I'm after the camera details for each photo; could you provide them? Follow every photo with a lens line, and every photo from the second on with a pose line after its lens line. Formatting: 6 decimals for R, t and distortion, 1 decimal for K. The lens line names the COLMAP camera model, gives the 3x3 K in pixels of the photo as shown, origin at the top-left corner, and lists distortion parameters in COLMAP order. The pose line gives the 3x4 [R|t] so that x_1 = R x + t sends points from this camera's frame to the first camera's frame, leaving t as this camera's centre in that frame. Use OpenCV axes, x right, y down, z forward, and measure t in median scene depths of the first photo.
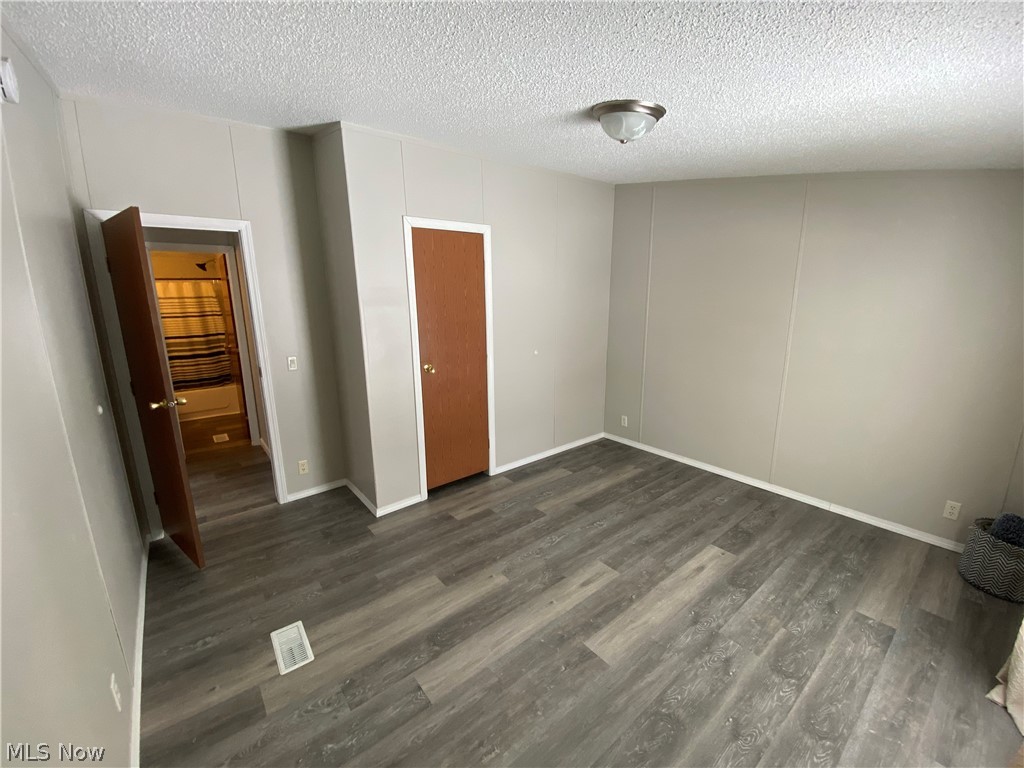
lens RADIAL K [[419.3, 0, 511.0], [0, 419.3, 389.3], [0, 0, 1]] dist [-0.008156, -0.001523]
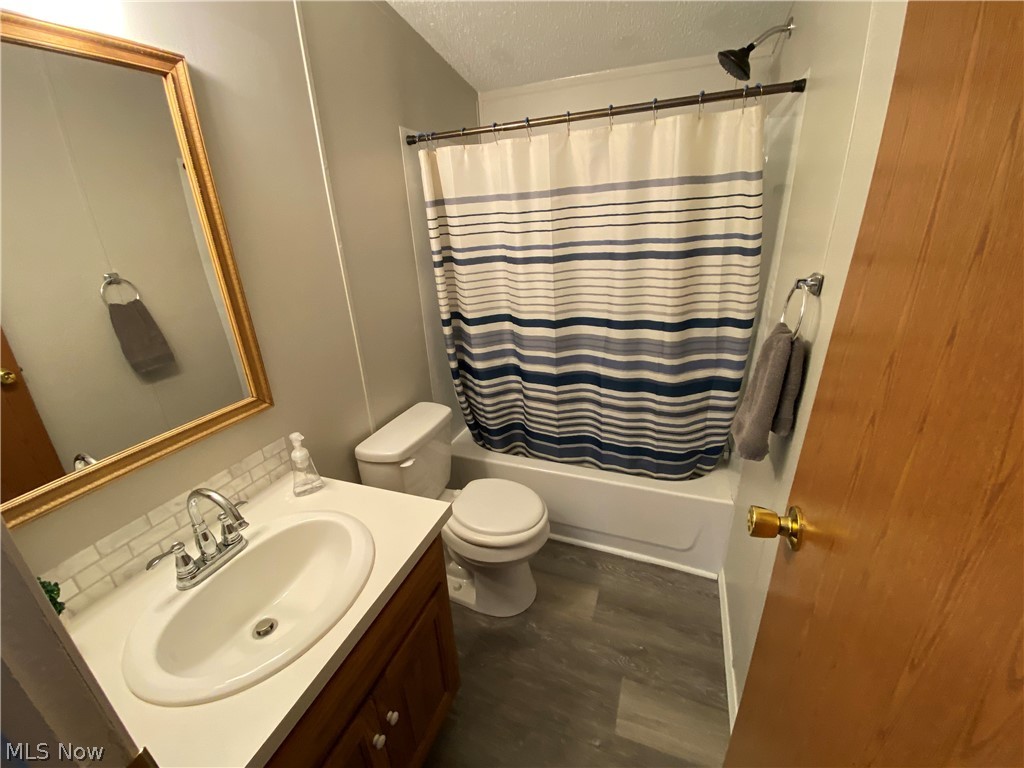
lens RADIAL K [[419.3, 0, 502.7], [0, 419.3, 381.8], [0, 0, 1]] dist [-0.008156, -0.001523]
pose [[0.499623, 0.299546, -0.812803, -0.558873], [-0.147334, 0.954022, 0.261025, -0.150721], [0.853621, -0.010661, 0.520785, 0.759005]]
